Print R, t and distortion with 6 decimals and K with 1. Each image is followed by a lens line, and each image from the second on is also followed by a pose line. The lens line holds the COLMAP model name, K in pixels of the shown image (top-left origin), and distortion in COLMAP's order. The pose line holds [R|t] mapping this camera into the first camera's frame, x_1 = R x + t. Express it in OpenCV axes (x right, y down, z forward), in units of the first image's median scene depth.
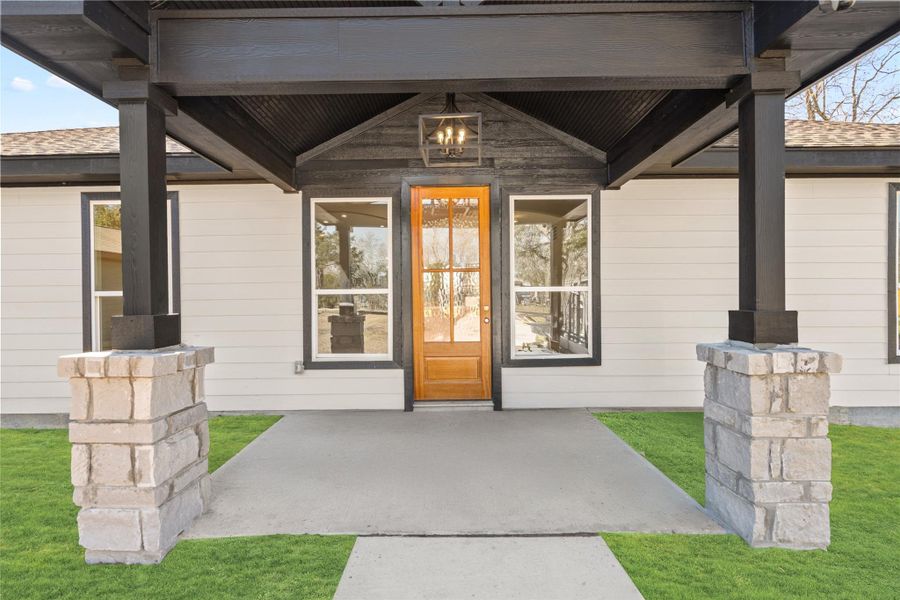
lens RADIAL K [[416.1, 0, 449.2], [0, 416.1, 299.9], [0, 0, 1]] dist [-0.005690, -0.000629]
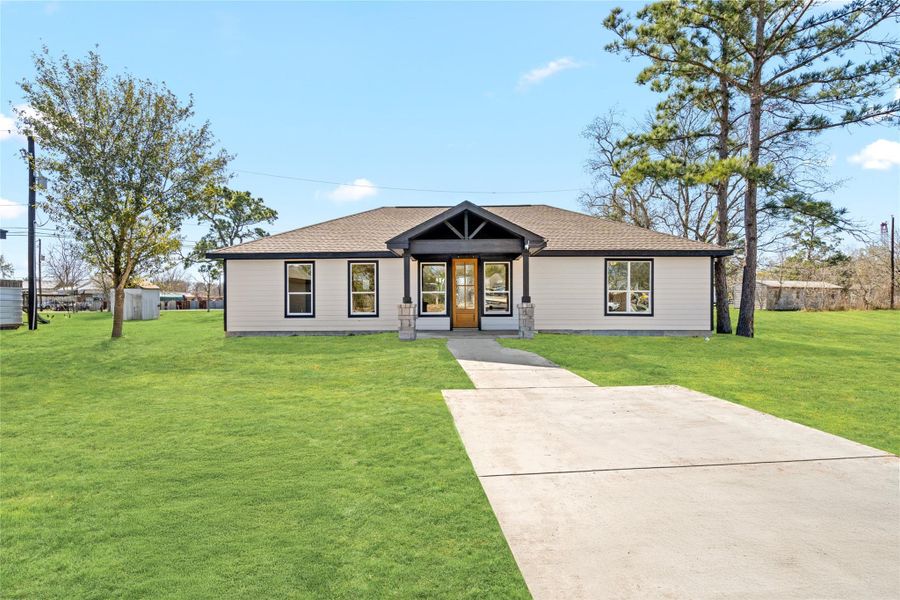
lens RADIAL K [[416.1, 0, 453.5], [0, 416.1, 306.2], [0, 0, 1]] dist [-0.005690, -0.000629]
pose [[0.999971, 0.004395, 0.006270, -0.099447], [-0.004448, 0.999954, 0.008491, 0.056803], [-0.006232, -0.008518, 0.999944, -2.116340]]
